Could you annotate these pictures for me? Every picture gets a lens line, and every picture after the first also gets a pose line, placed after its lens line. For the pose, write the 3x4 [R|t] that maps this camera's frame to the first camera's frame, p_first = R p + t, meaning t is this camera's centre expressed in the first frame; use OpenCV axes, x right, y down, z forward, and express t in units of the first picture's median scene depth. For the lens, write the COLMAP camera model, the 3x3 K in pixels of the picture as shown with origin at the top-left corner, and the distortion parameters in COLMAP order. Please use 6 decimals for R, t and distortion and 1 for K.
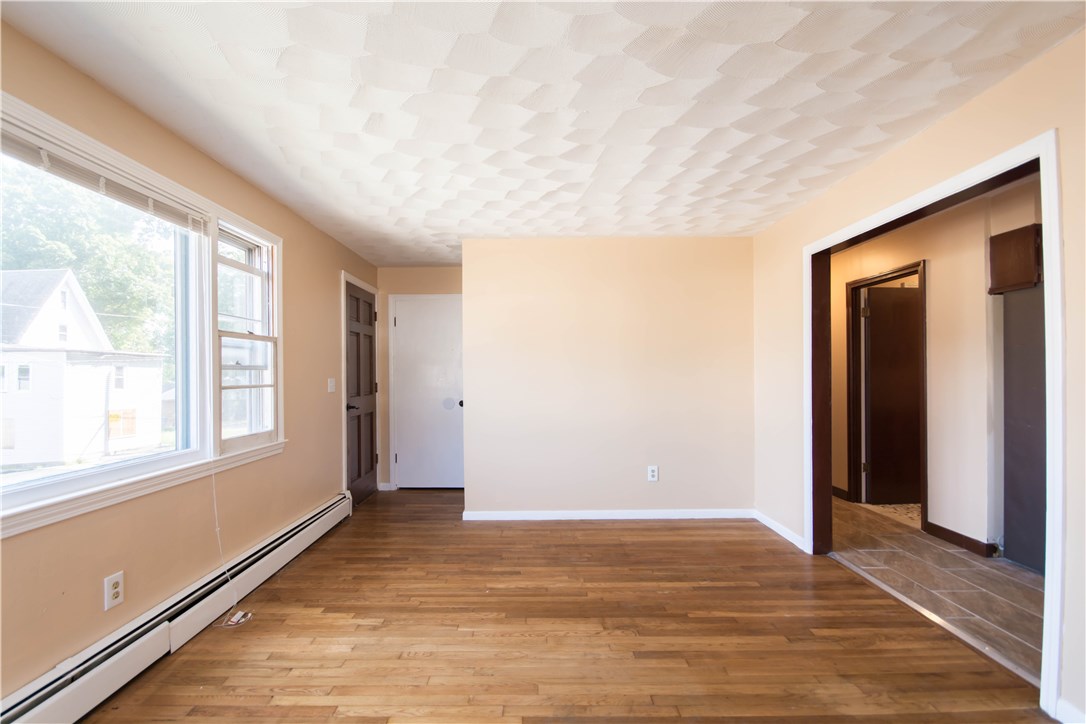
lens RADIAL K [[474.6, 0, 532.1], [0, 474.6, 374.3], [0, 0, 1]] dist [0.002345, -0.005867]
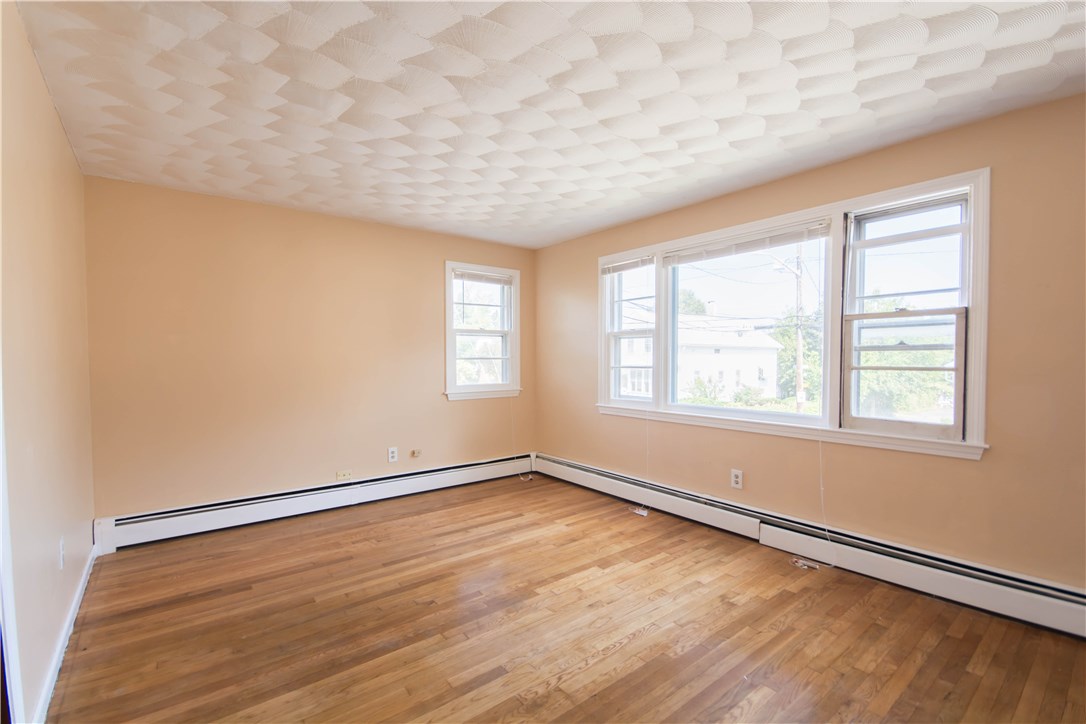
lens RADIAL K [[474.6, 0, 532.1], [0, 474.6, 374.3], [0, 0, 1]] dist [0.002345, -0.005867]
pose [[-0.787439, 0.028942, -0.615713, 0.640866], [0.006674, 0.999239, 0.038434, -0.003754], [0.616357, 0.026155, -0.787033, 1.551510]]
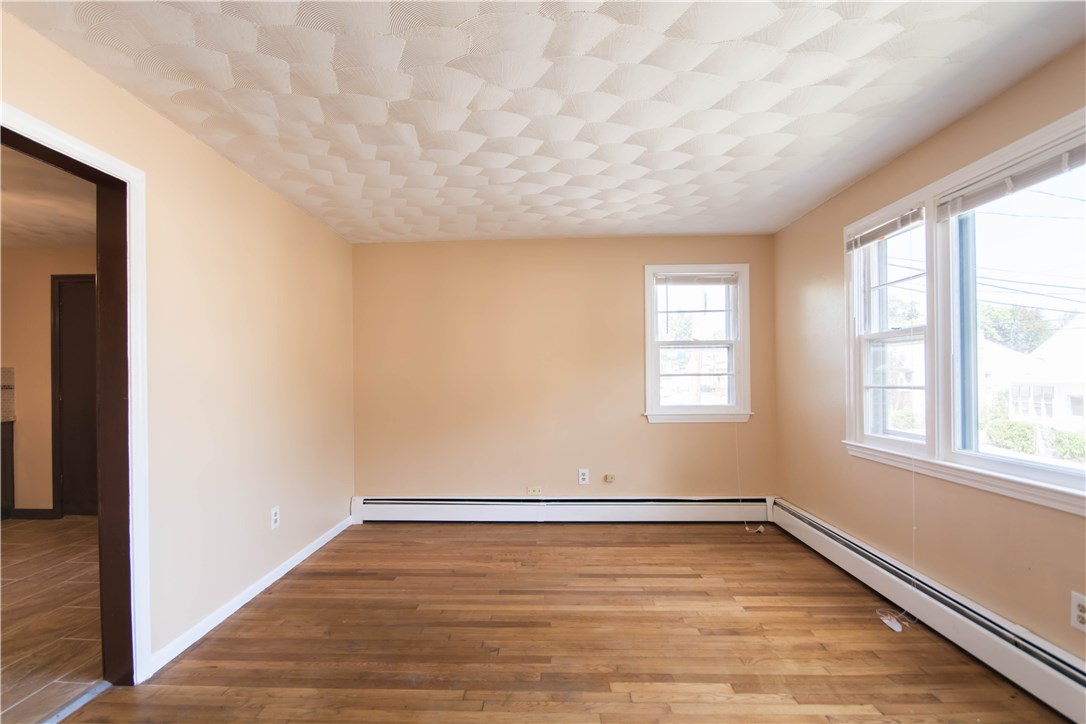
lens RADIAL K [[474.6, 0, 532.1], [0, 474.6, 374.3], [0, 0, 1]] dist [0.002345, -0.005867]
pose [[-0.999542, 0.015332, 0.026104, 0.088428], [0.015281, 0.999881, -0.002152, -0.001497], [-0.026133, -0.001752, -0.999657, 1.536025]]
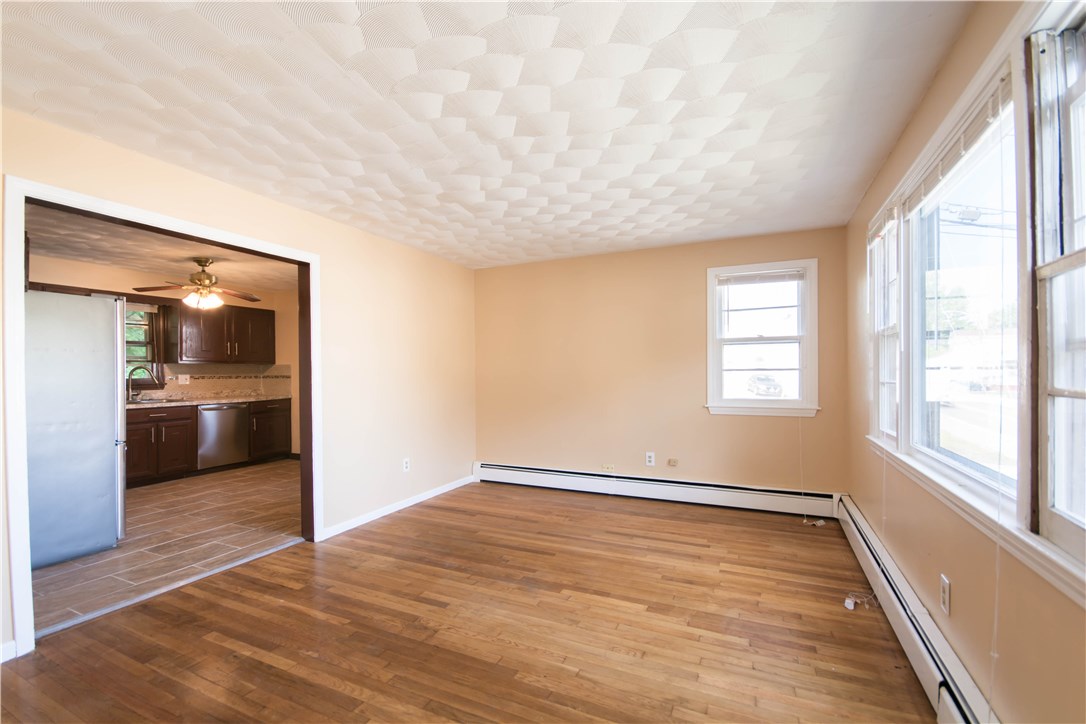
lens RADIAL K [[474.6, 0, 532.1], [0, 474.6, 374.3], [0, 0, 1]] dist [0.002345, -0.005867]
pose [[-0.905671, 0.009784, 0.423868, -0.442439], [0.013049, 0.999903, 0.004801, 0.002985], [-0.423780, 0.009879, -0.905711, 1.784536]]
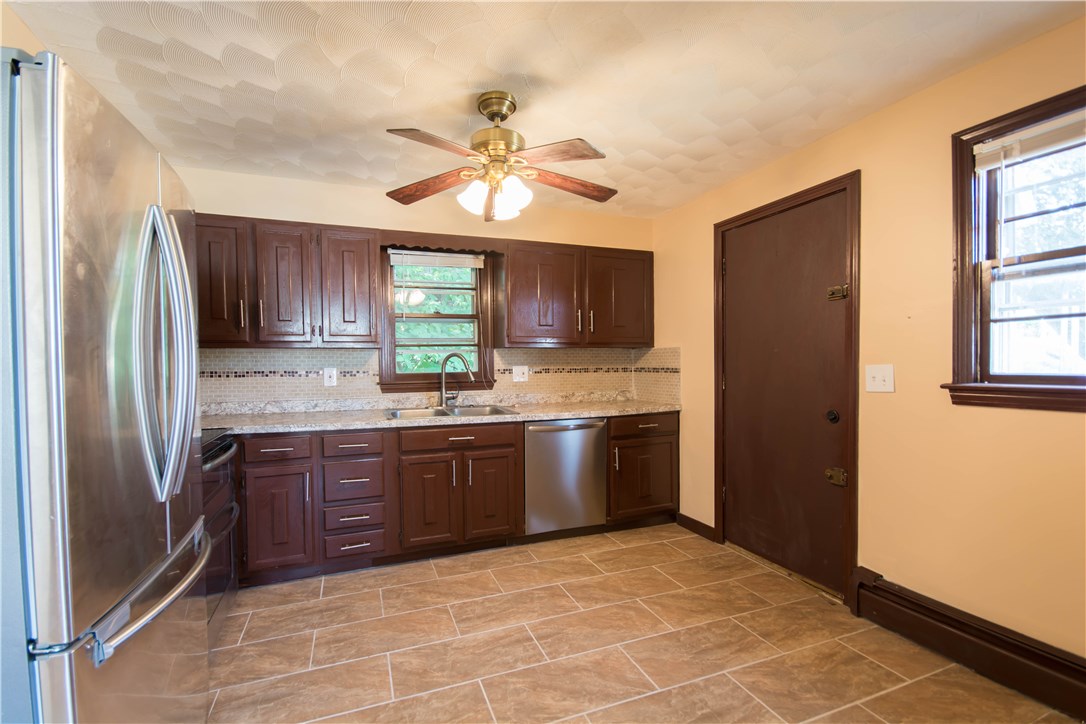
lens RADIAL K [[474.6, 0, 532.1], [0, 474.6, 374.3], [0, 0, 1]] dist [0.002345, -0.005867]
pose [[-0.363650, -0.009868, 0.931484, 0.861267], [0.012744, 0.999798, 0.015567, -0.004076], [-0.931449, 0.017532, -0.363450, 0.788811]]
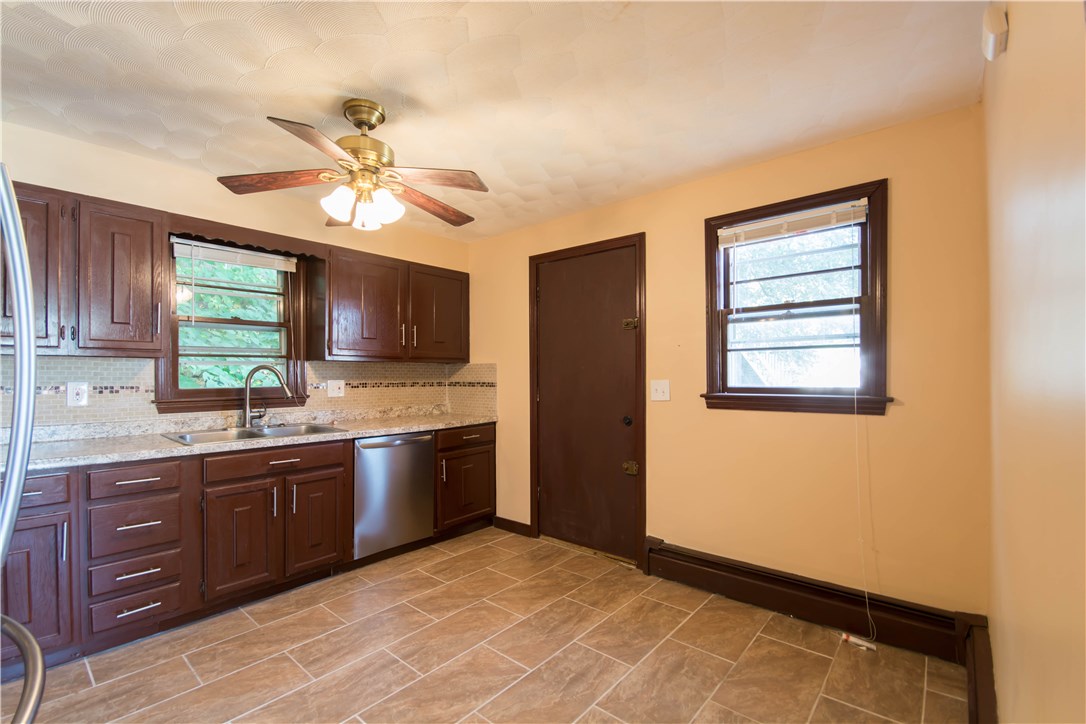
lens RADIAL K [[474.6, 0, 532.1], [0, 474.6, 374.3], [0, 0, 1]] dist [0.002345, -0.005867]
pose [[-0.758354, 0.012790, 0.651718, 0.927677], [0.009724, 0.999918, -0.008310, -0.008000], [-0.651771, 0.000035, -0.758416, 0.977040]]
